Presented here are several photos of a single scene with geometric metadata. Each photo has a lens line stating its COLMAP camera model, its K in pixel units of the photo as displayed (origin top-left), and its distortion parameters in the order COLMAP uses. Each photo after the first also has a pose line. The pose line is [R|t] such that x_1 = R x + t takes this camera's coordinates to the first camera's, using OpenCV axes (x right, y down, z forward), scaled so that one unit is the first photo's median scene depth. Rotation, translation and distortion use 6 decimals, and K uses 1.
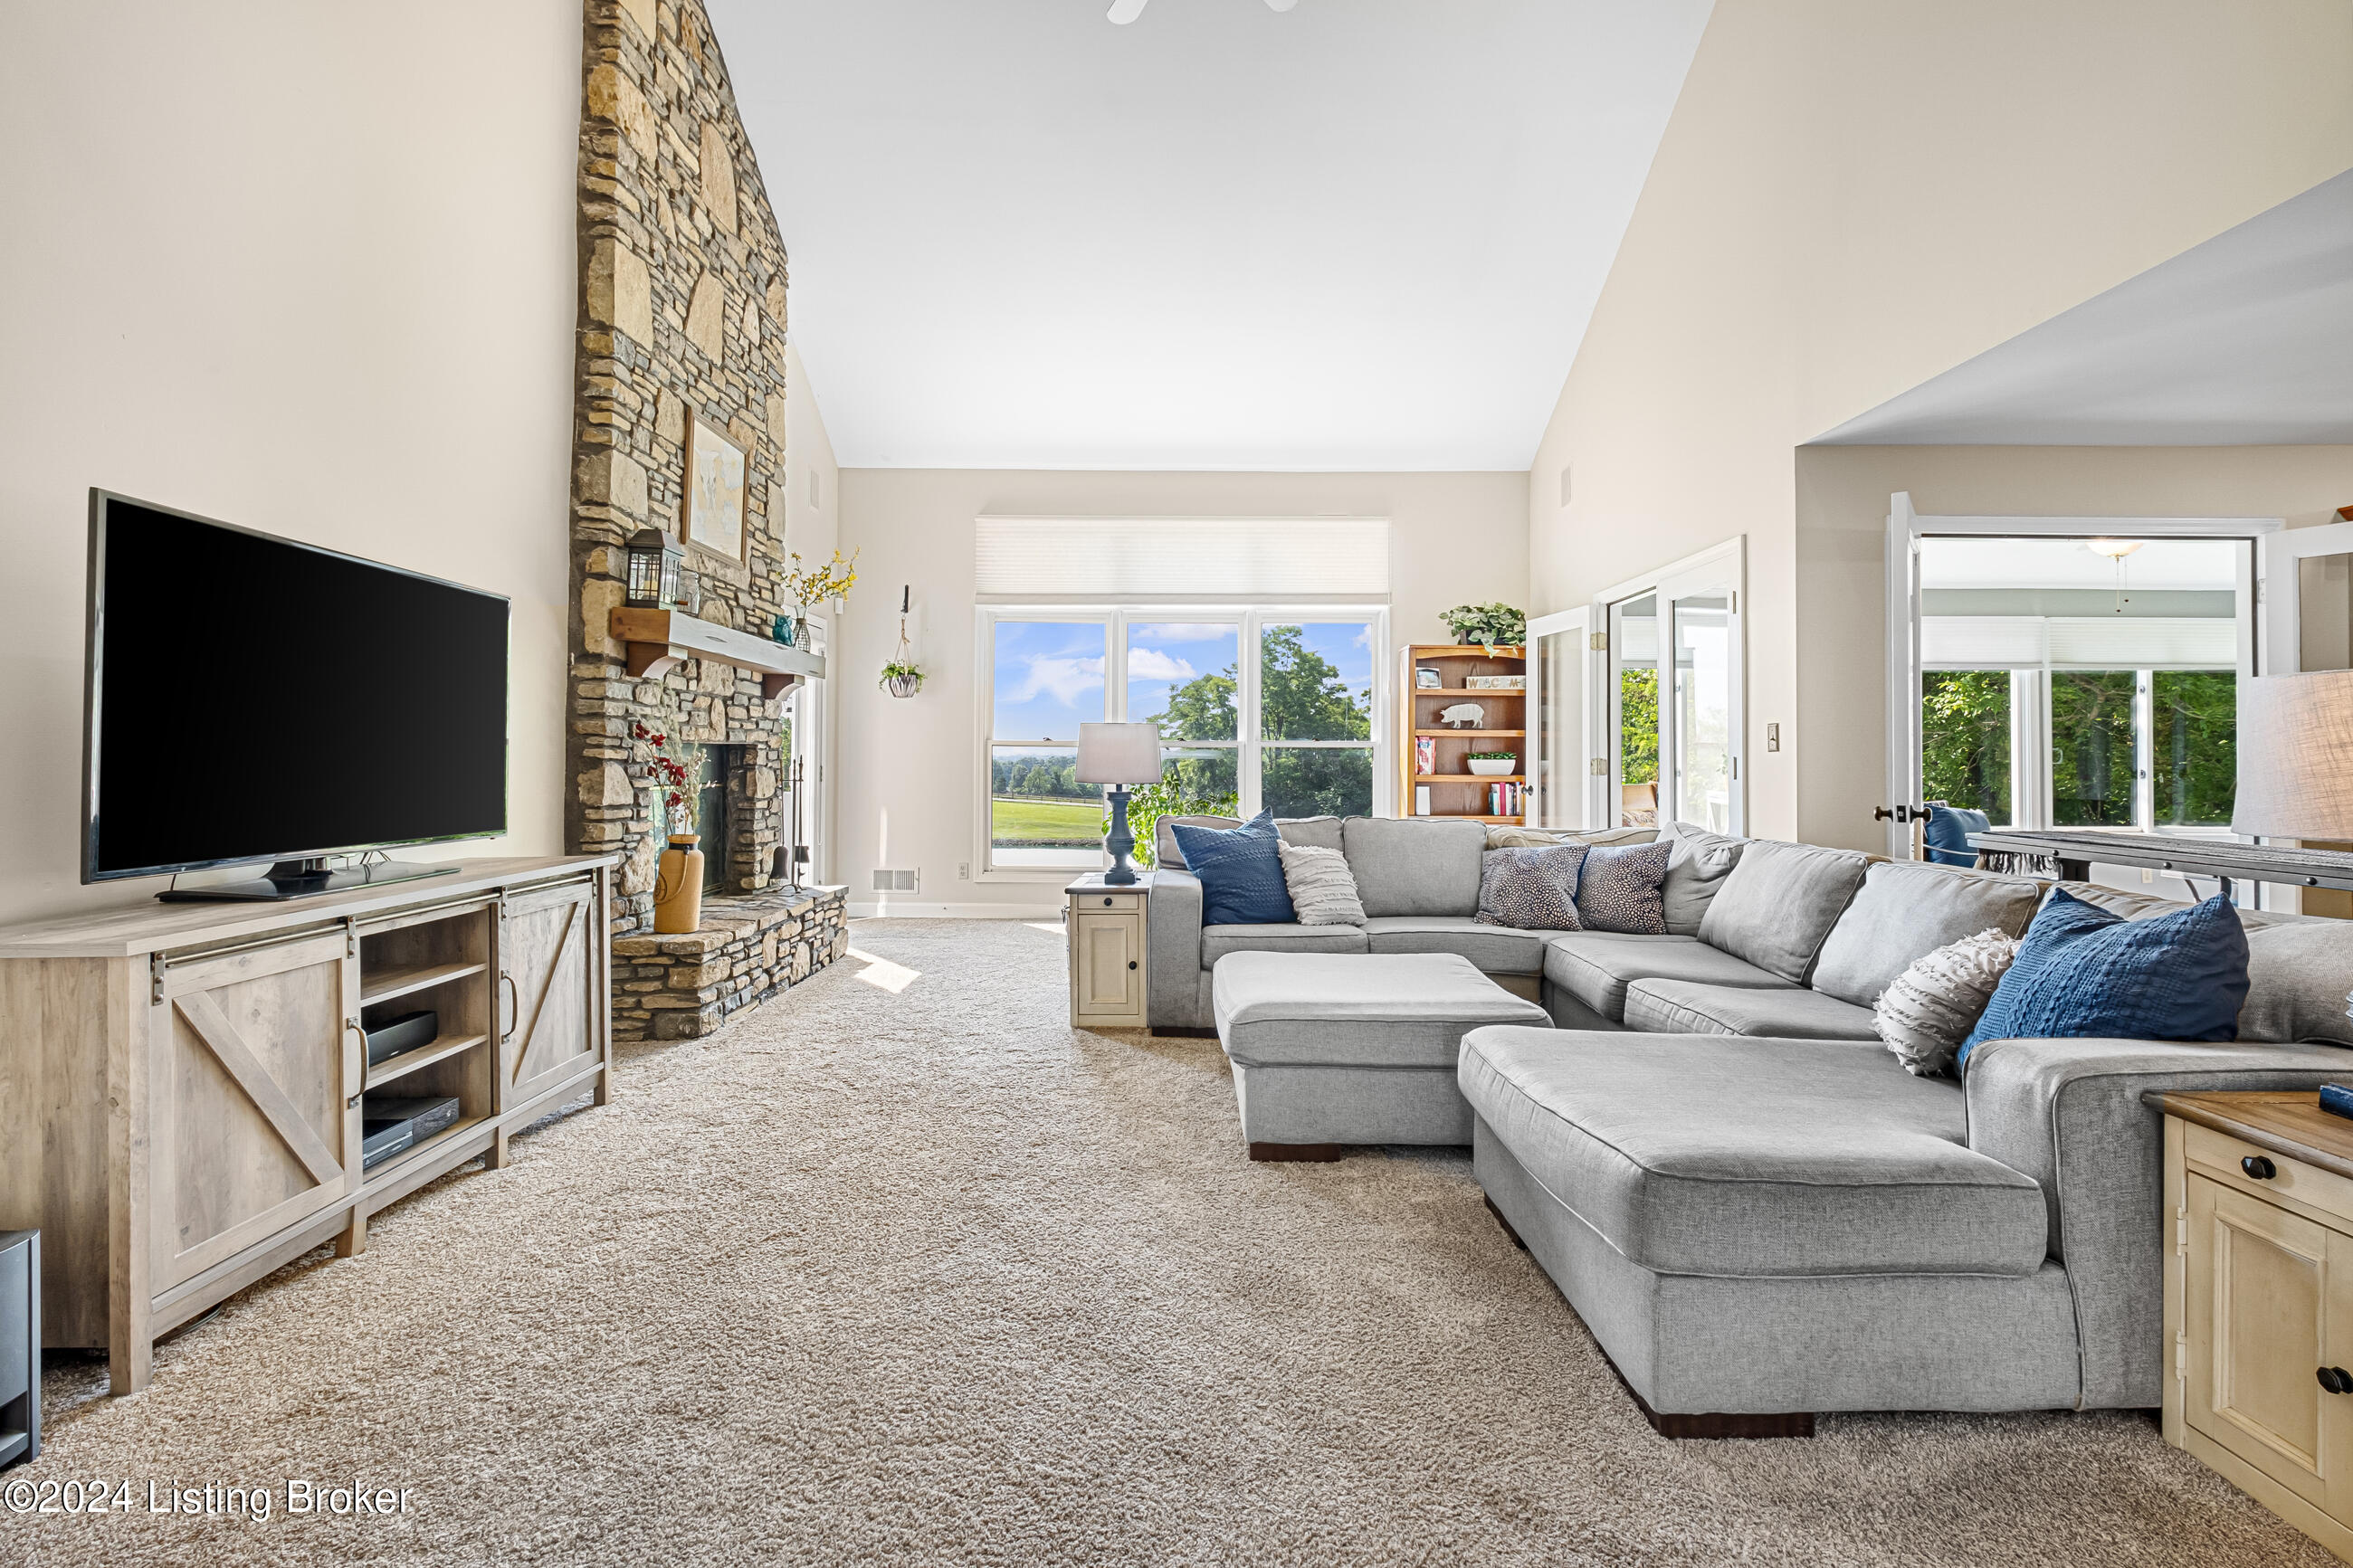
lens RADIAL K [[1025.0, 0, 1186.9], [0, 1025.0, 745.7], [0, 0, 1]] dist [0.005288, -0.005750]
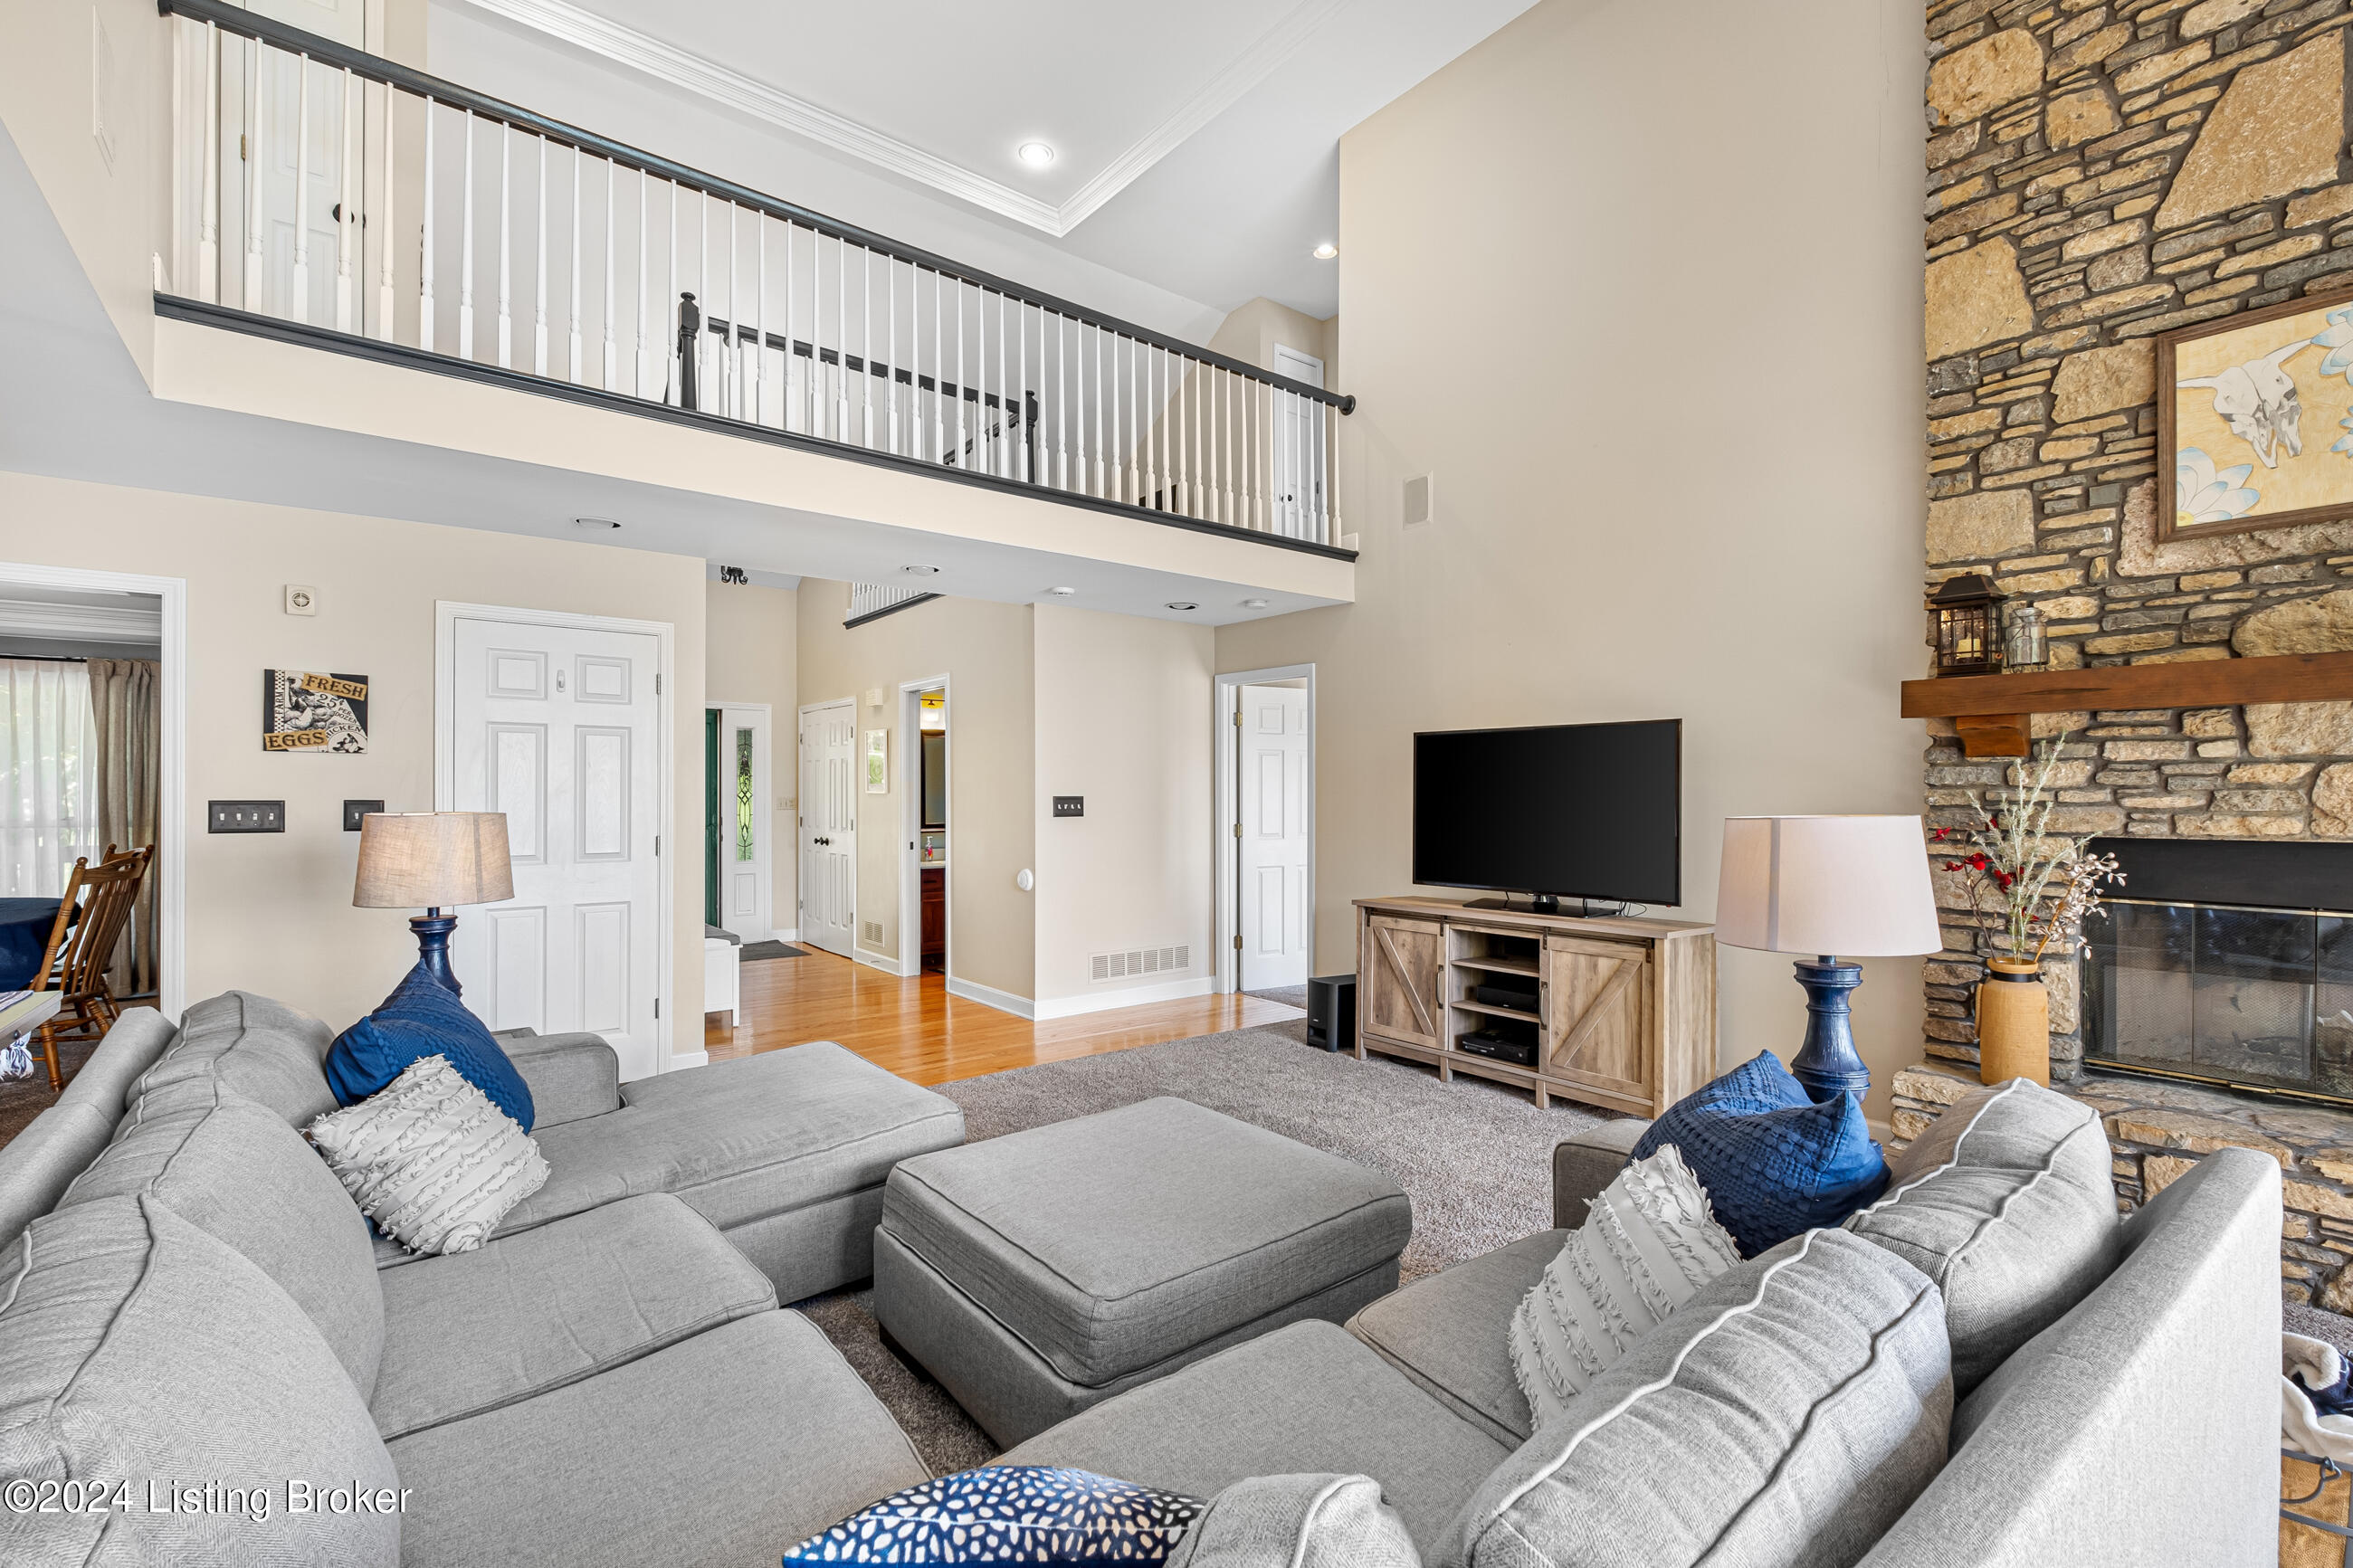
lens RADIAL K [[1025.0, 0, 1170.0], [0, 1025.0, 794.1], [0, 0, 1]] dist [0.005288, -0.005750]
pose [[-0.795100, -0.006732, -0.606441, 0.451633], [0.003287, 0.999876, -0.015408, -0.025248], [0.606469, -0.014244, -0.794979, 1.196816]]
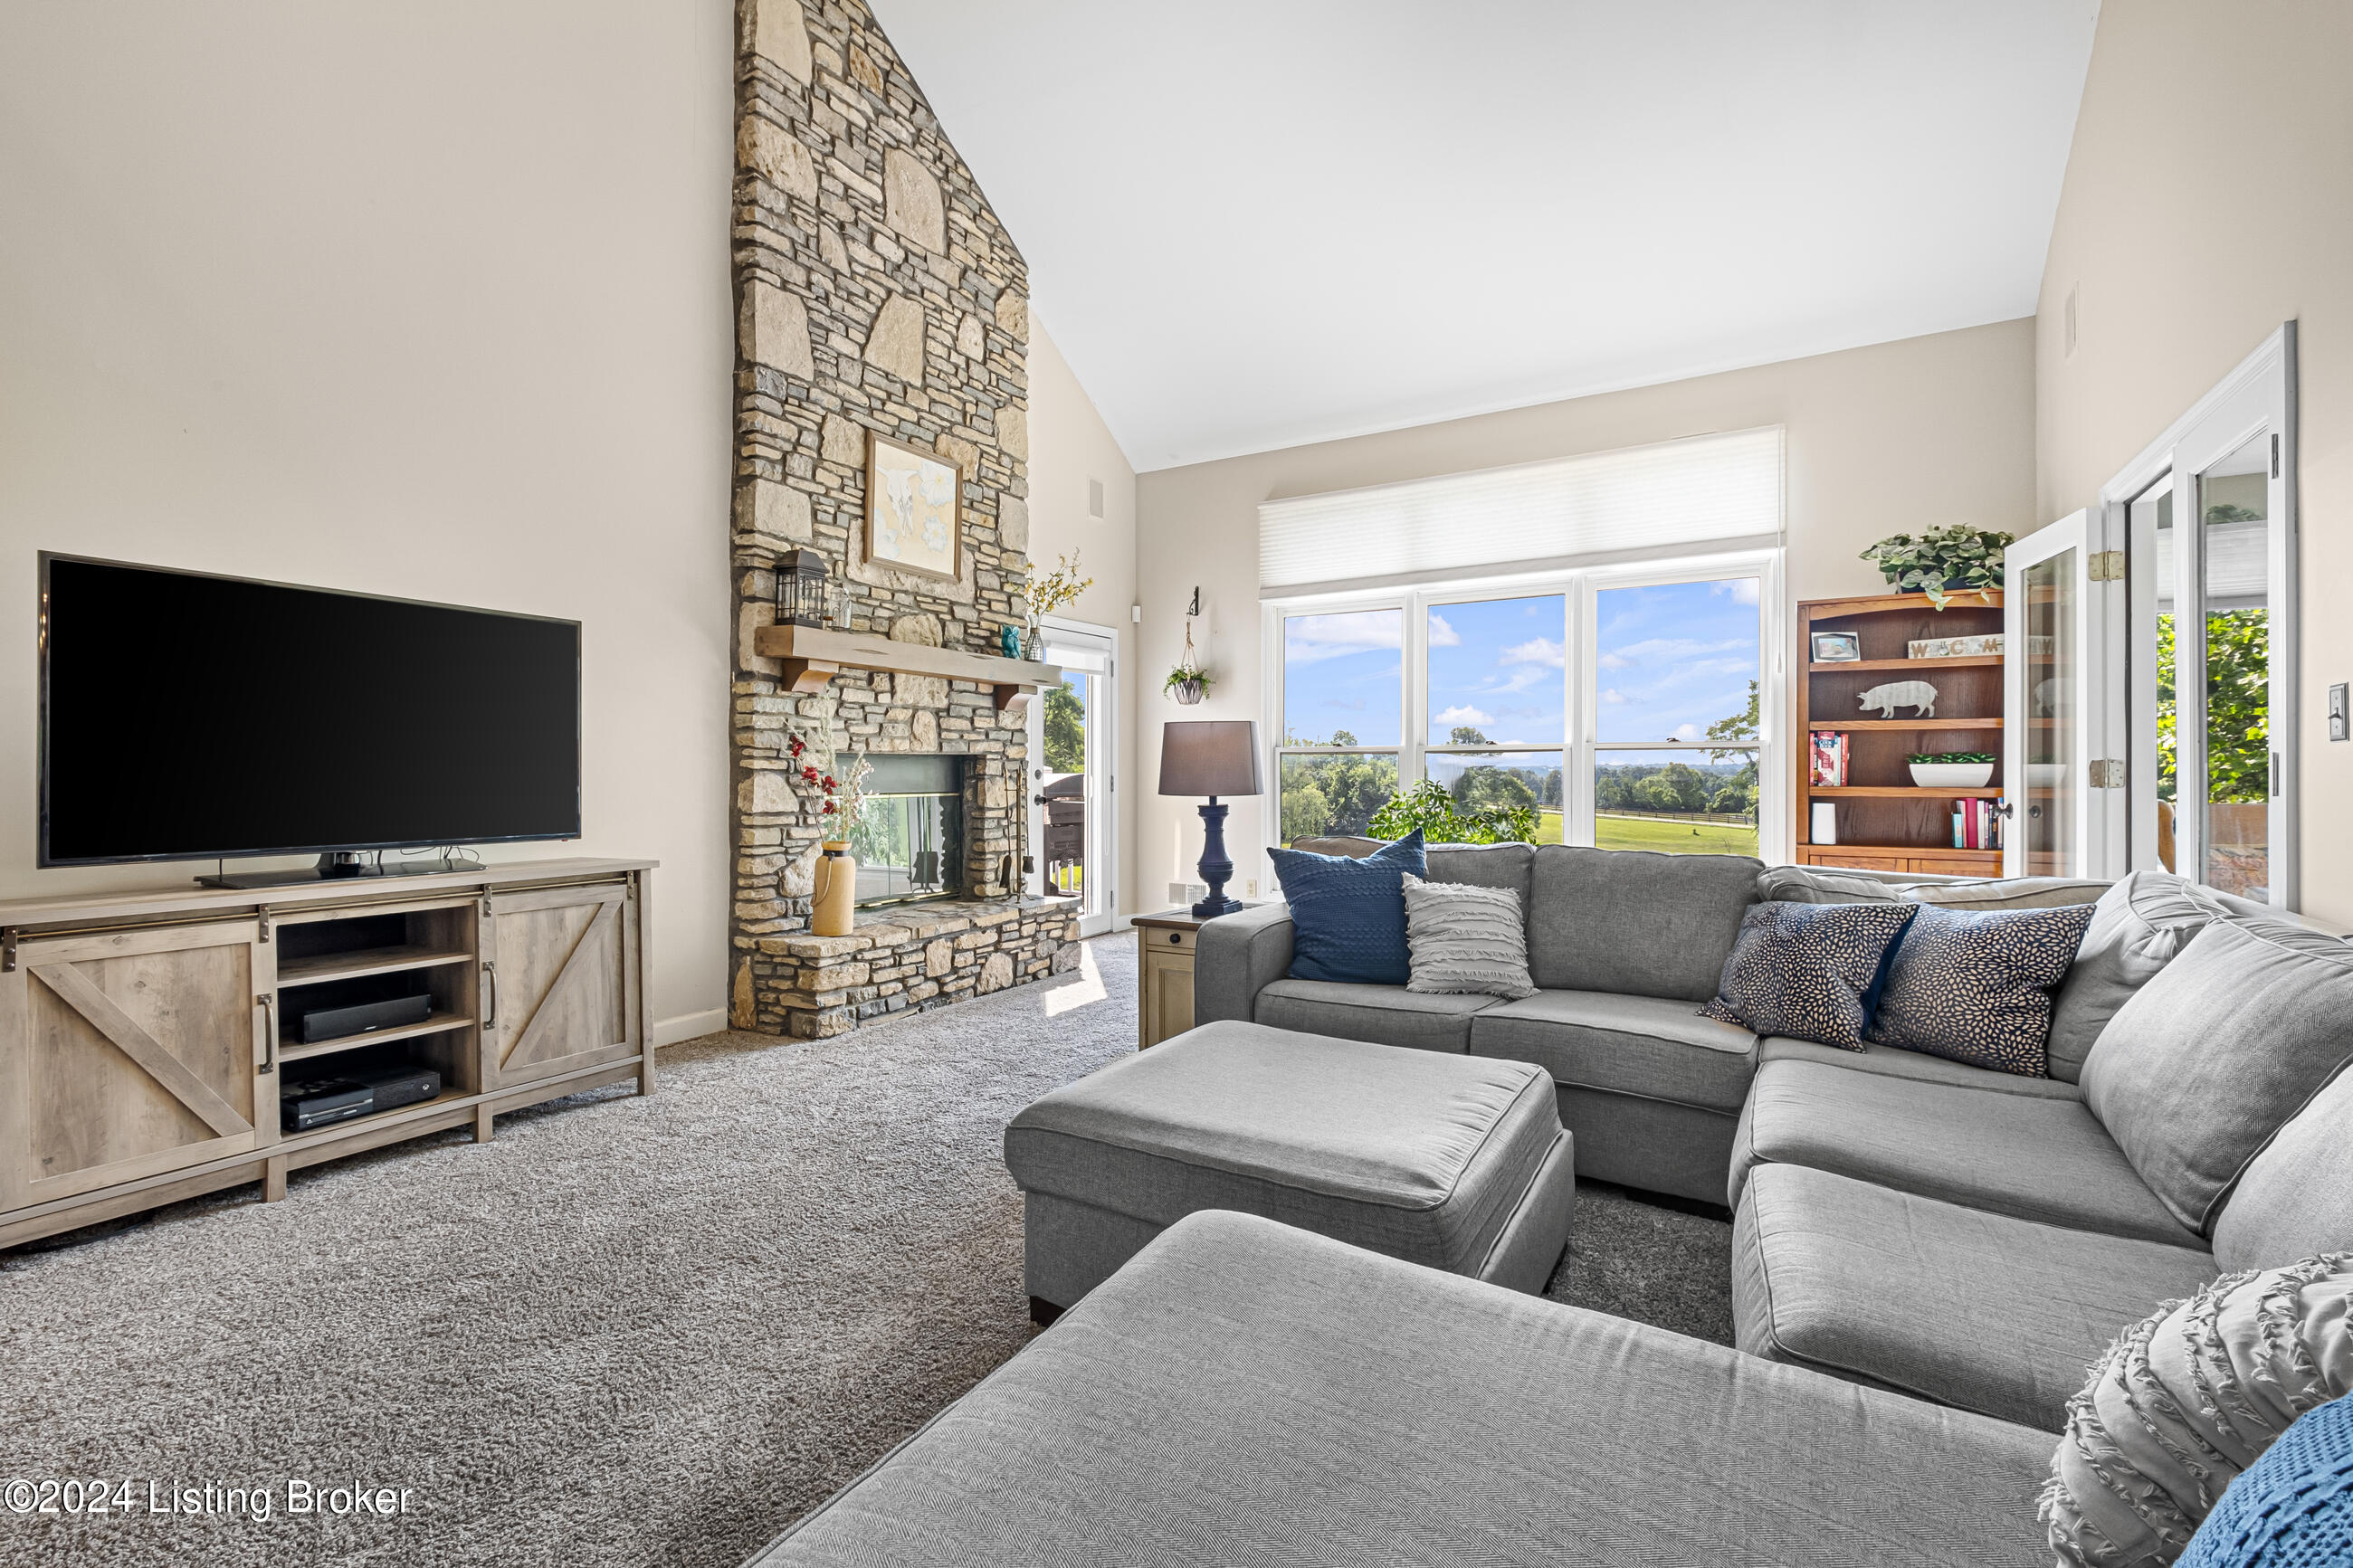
lens RADIAL K [[1025.0, 0, 1188.8], [0, 1025.0, 771.6], [0, 0, 1]] dist [0.005288, -0.005750]
pose [[0.860065, -0.004763, -0.510162, 0.338145], [0.012046, 0.999867, 0.010972, 0.008443], [0.510042, -0.015582, 0.860008, 0.282960]]
